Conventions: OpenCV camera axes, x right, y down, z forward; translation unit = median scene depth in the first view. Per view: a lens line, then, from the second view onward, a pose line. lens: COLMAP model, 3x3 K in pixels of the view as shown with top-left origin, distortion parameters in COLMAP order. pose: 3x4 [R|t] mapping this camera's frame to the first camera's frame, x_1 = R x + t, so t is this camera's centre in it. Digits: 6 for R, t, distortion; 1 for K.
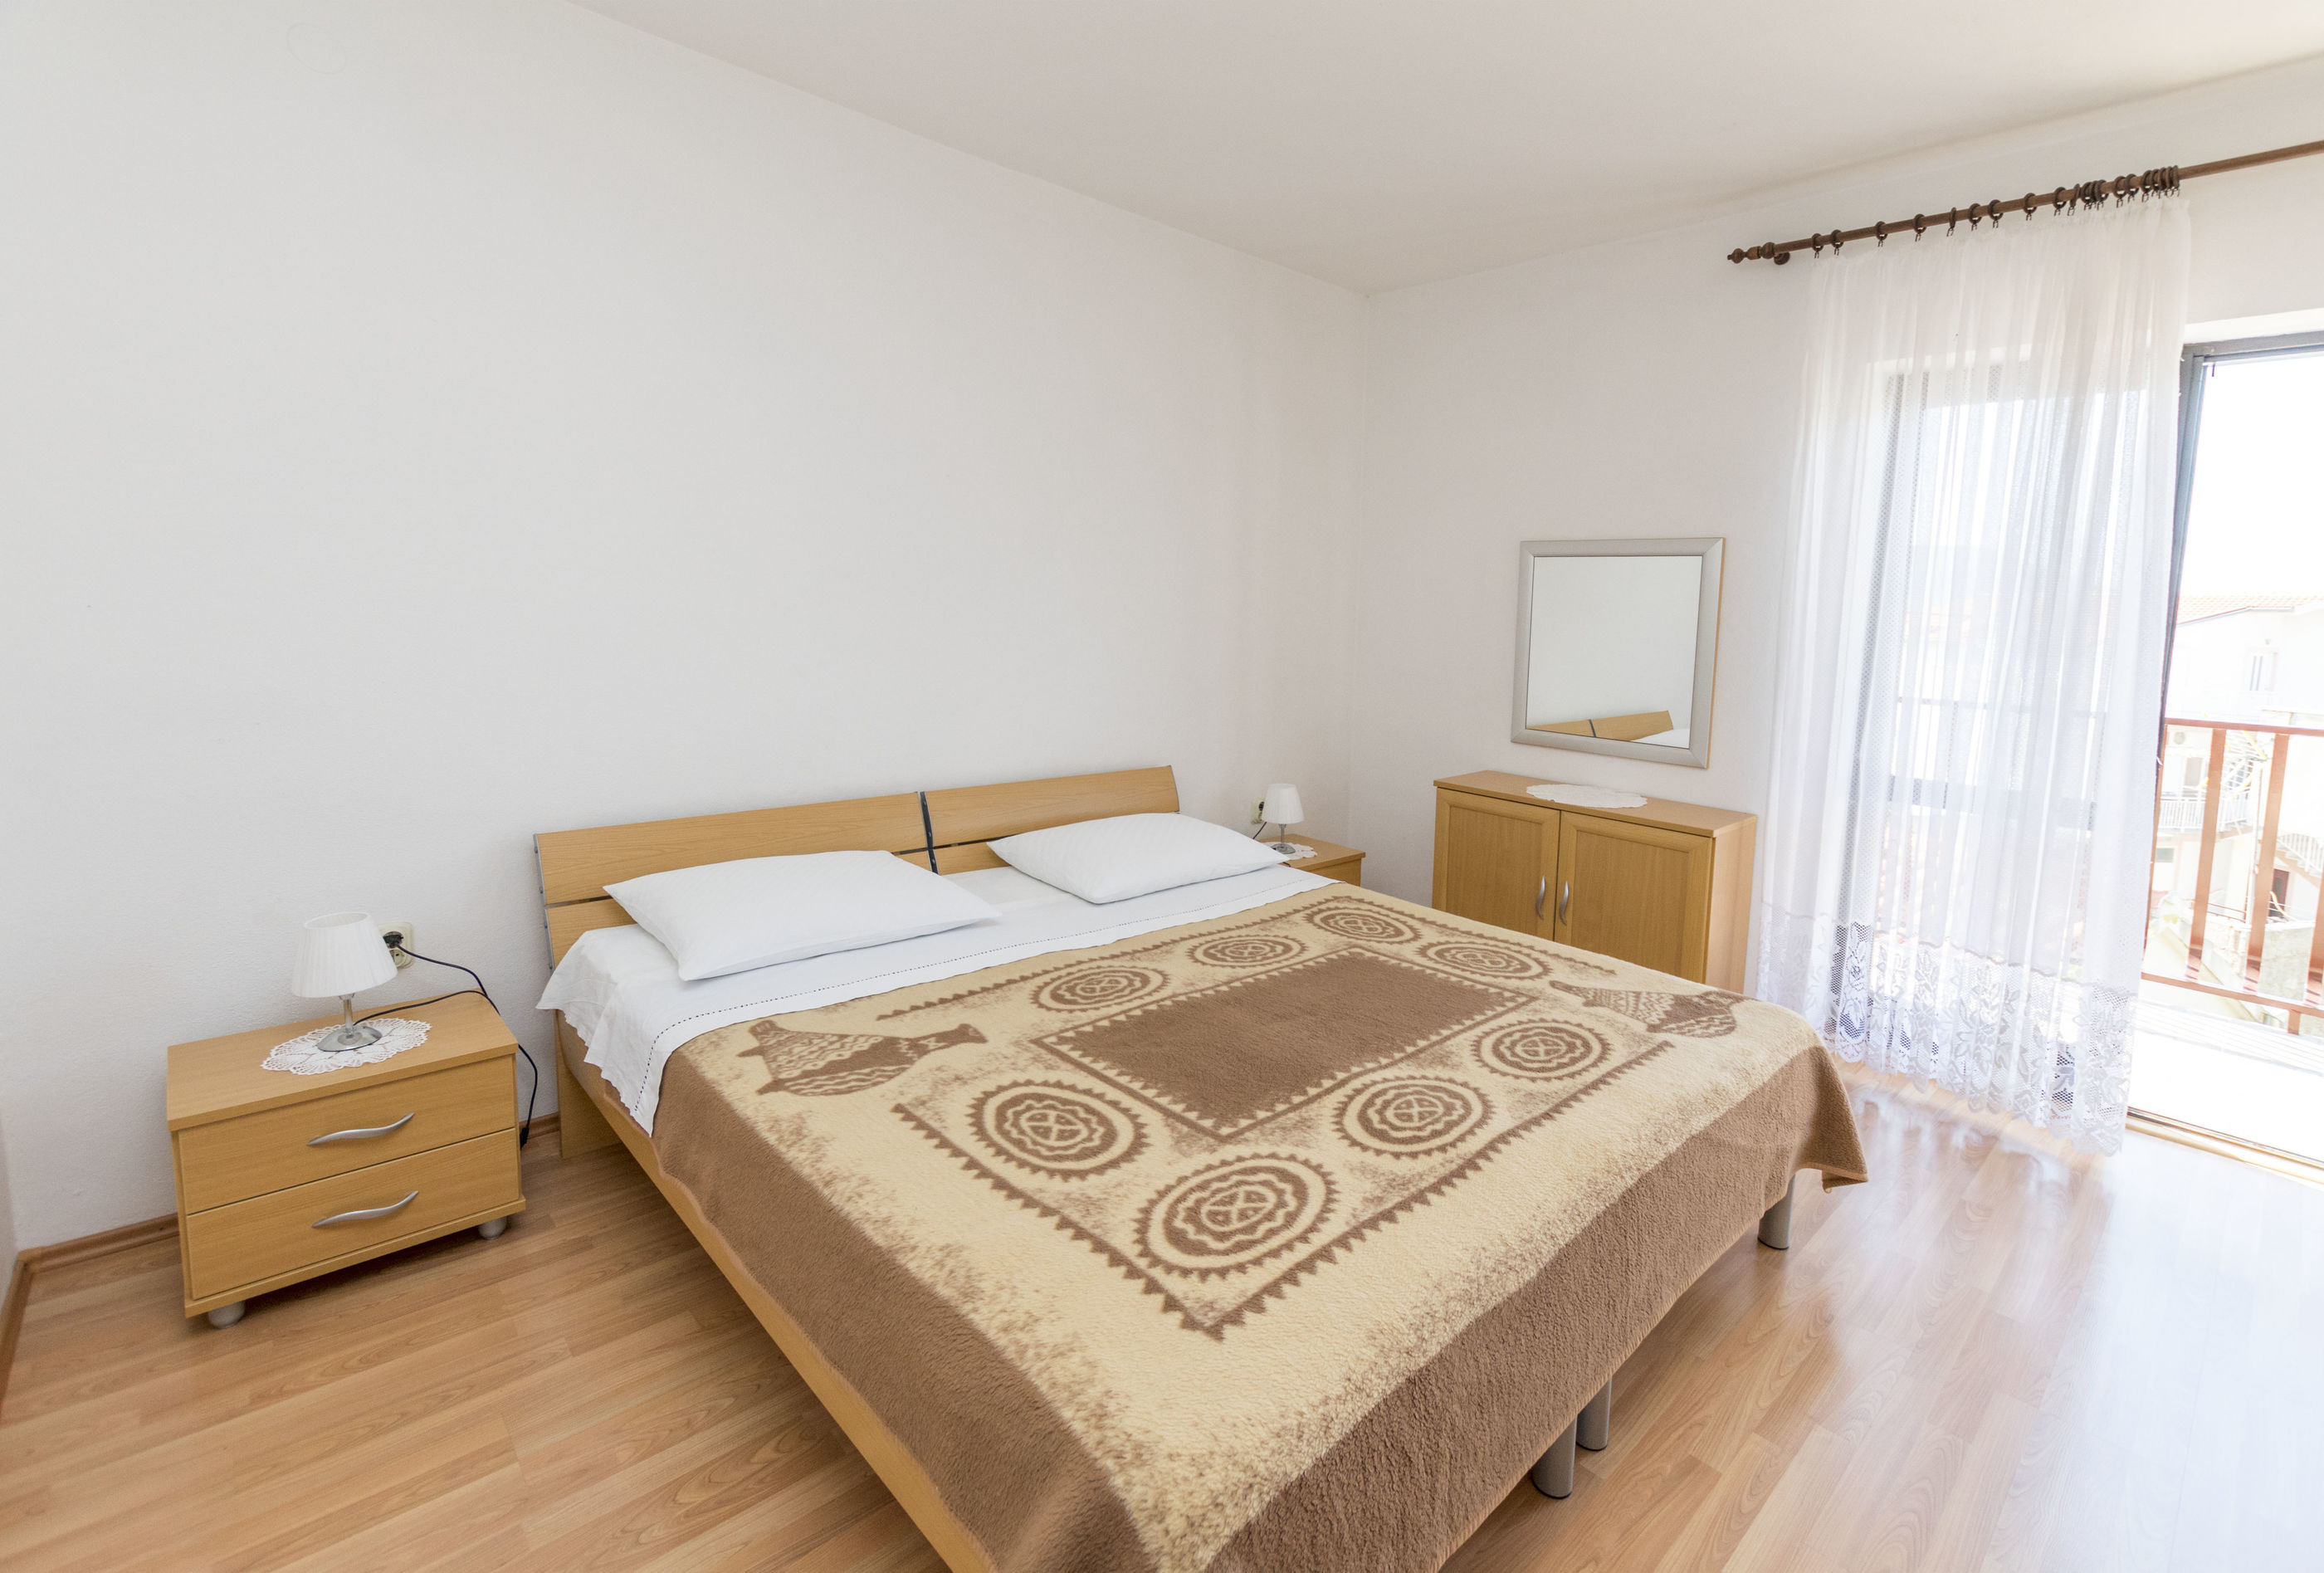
lens RADIAL K [[1045.5, 0, 1238.6], [0, 1045.5, 787.9], [0, 0, 1]] dist [0.010615, -0.000273]
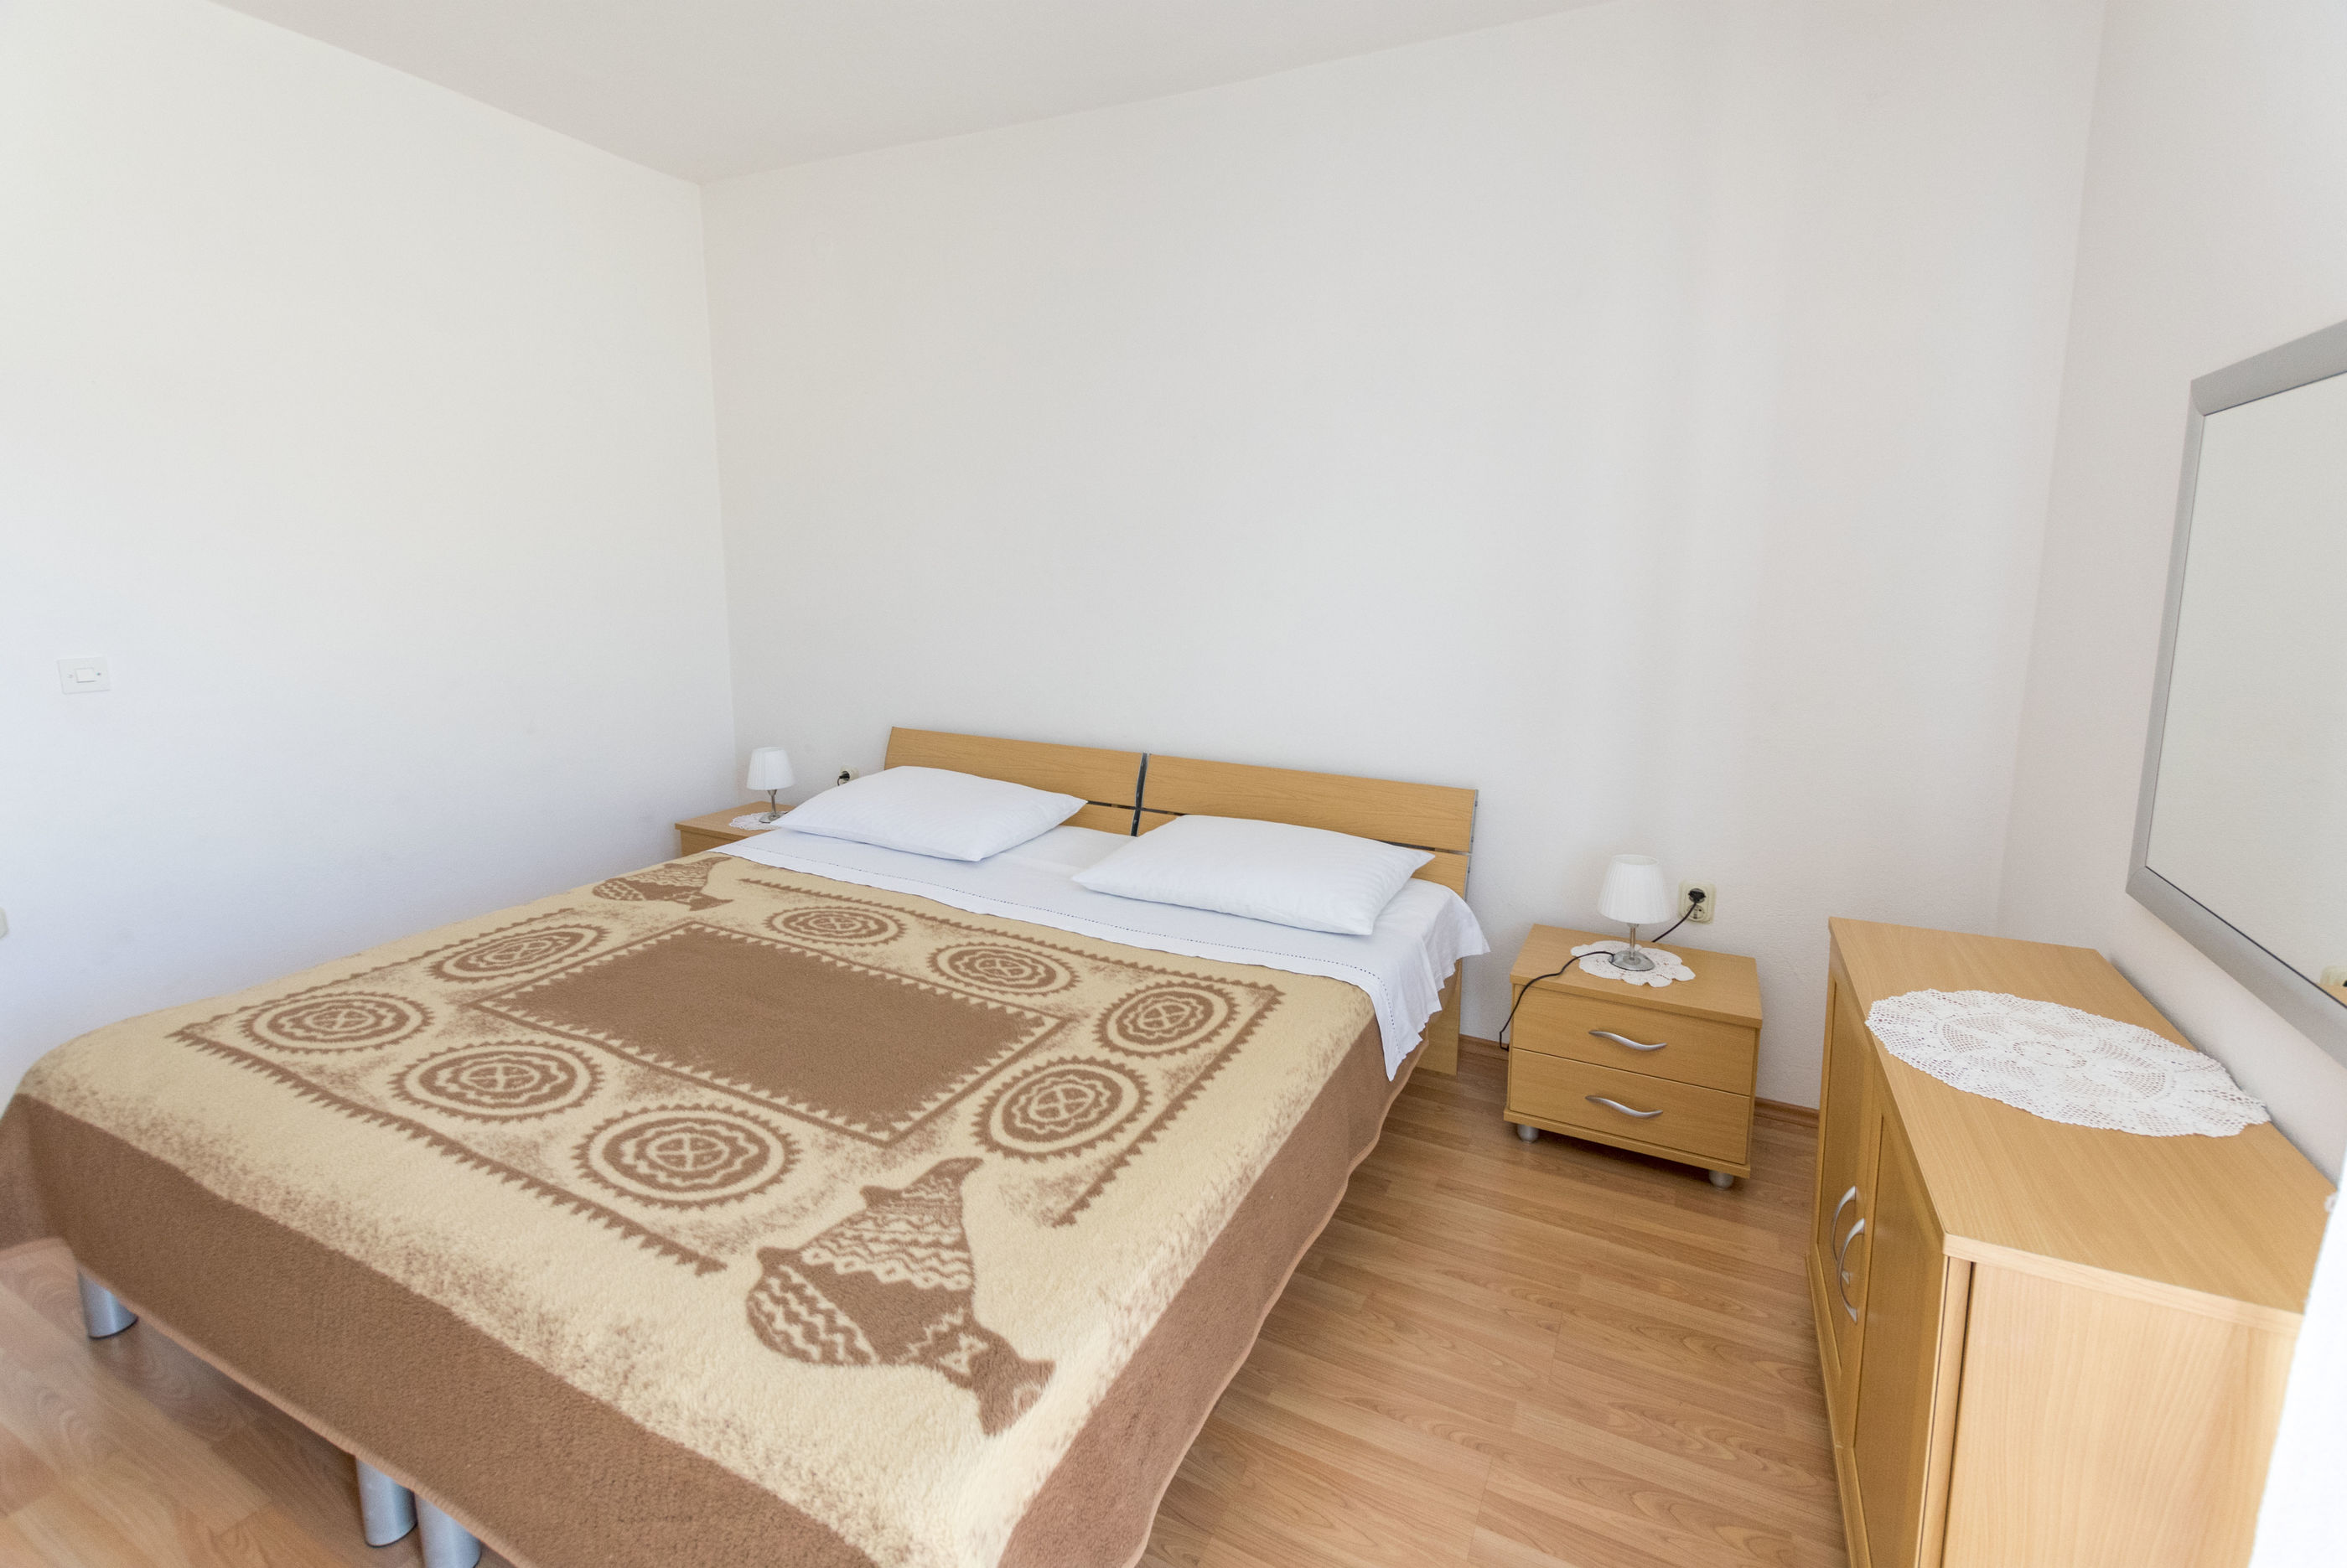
lens RADIAL K [[1055.8, 0, 1171.4], [0, 1055.8, 727.7], [0, 0, 1]] dist [0.002002, -0.000960]
pose [[0.312458, 0.113421, -0.943136, 0.951498], [-0.162614, 0.984577, 0.064531, -0.128945], [0.935910, 0.133204, 0.326083, 0.939603]]
